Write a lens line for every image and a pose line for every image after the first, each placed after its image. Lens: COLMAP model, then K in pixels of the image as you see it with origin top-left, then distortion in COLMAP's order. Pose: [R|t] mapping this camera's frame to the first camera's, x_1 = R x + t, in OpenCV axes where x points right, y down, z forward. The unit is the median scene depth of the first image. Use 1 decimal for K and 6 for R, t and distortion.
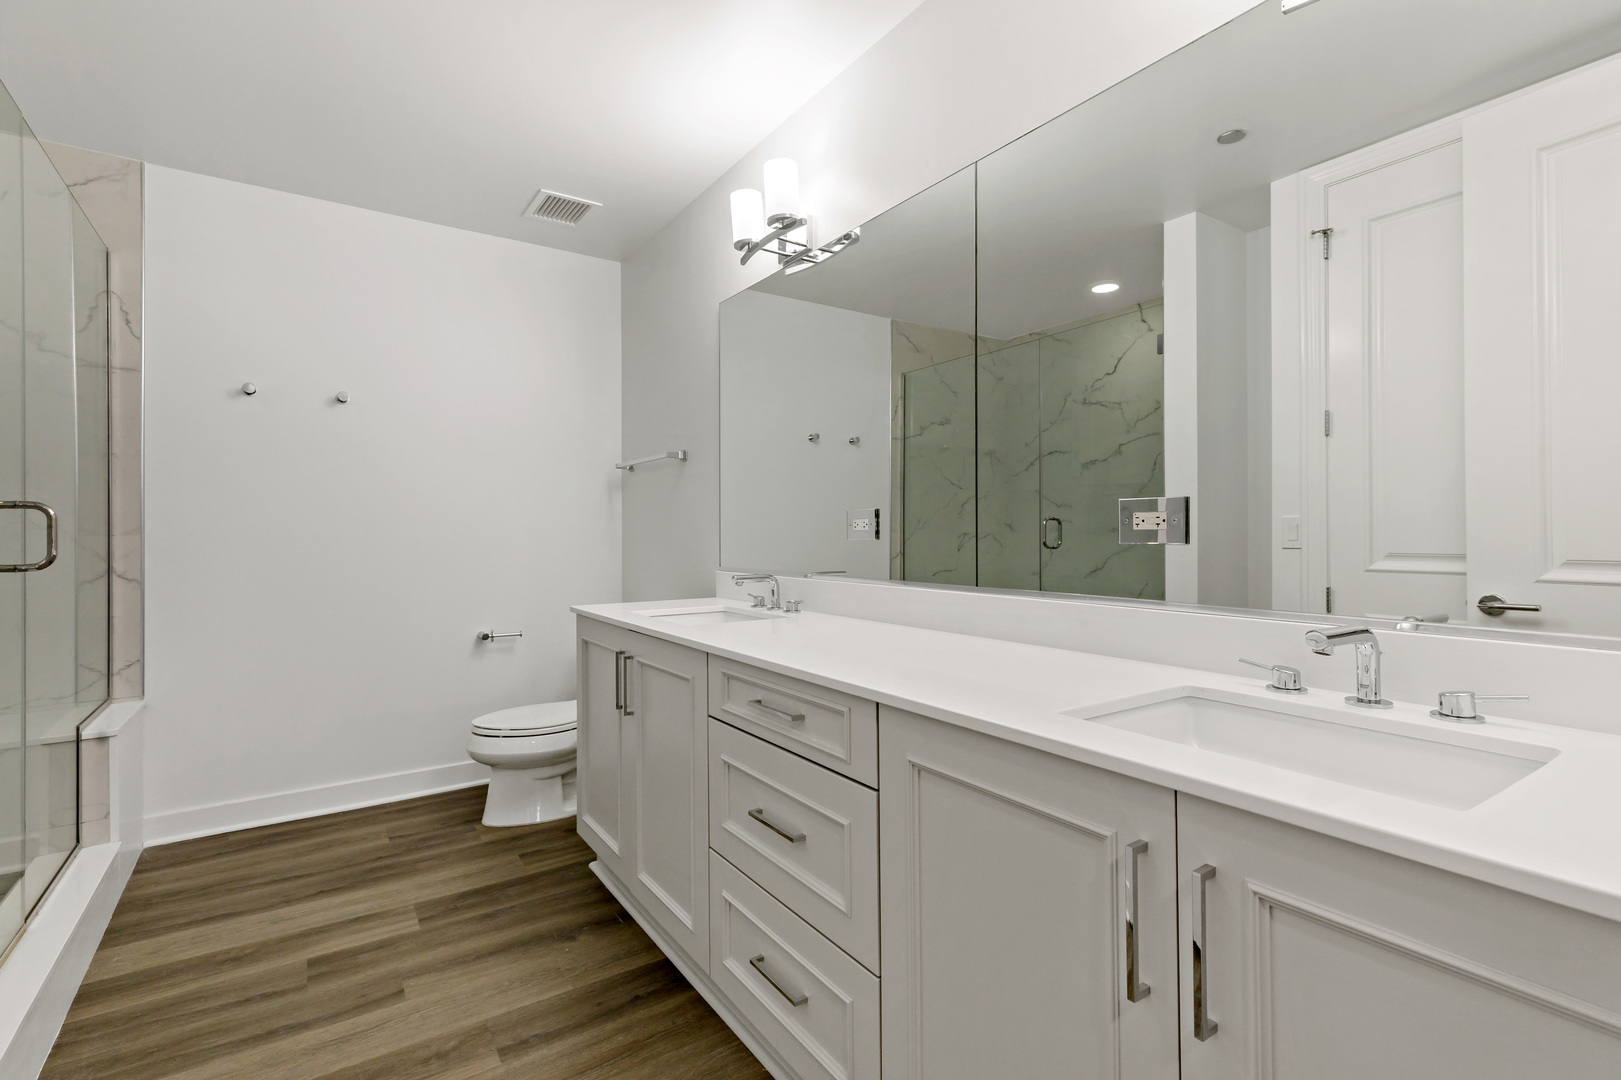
lens RADIAL K [[742.1, 0, 812.2], [0, 742.1, 531.0], [0, 0, 1]] dist [0.010318, -0.000727]
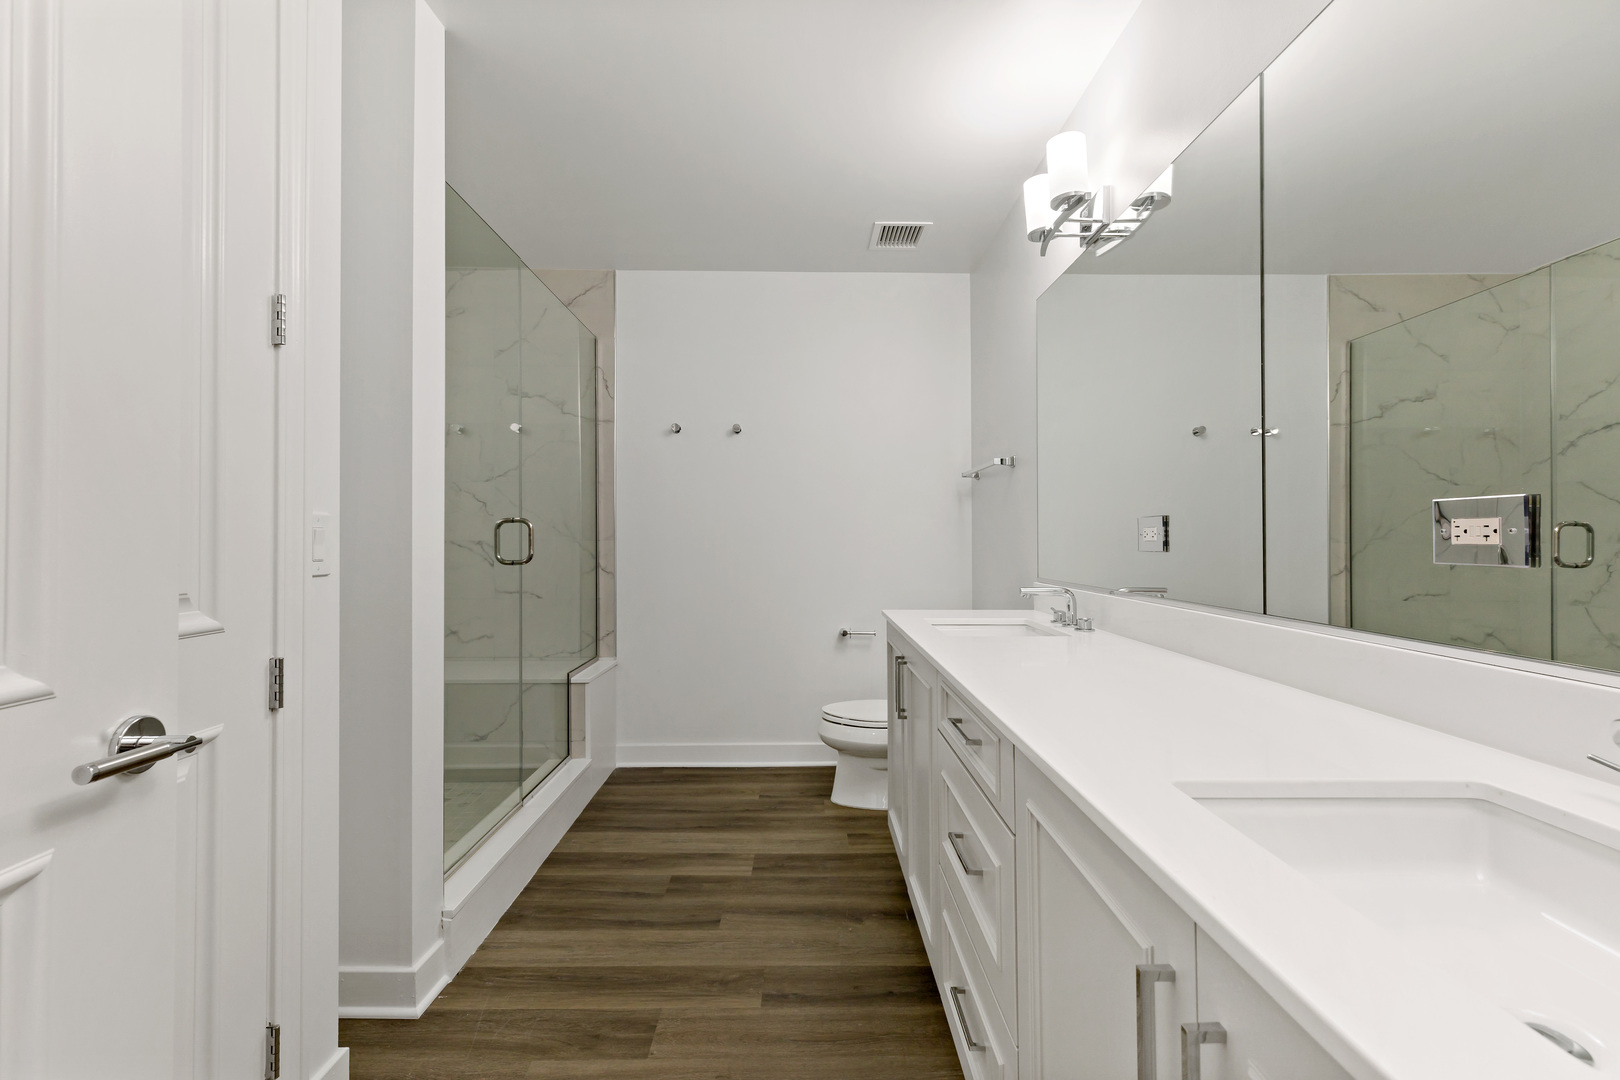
lens RADIAL K [[741.2, 0, 812.1], [0, 741.2, 536.6], [0, 0, 1]] dist [0.004169, 0.000135]
pose [[0.837643, 0.003806, -0.546204, 0.180621], [-0.004768, 0.999989, -0.000345, -0.003233], [0.546197, 0.002893, 0.837652, 0.062319]]
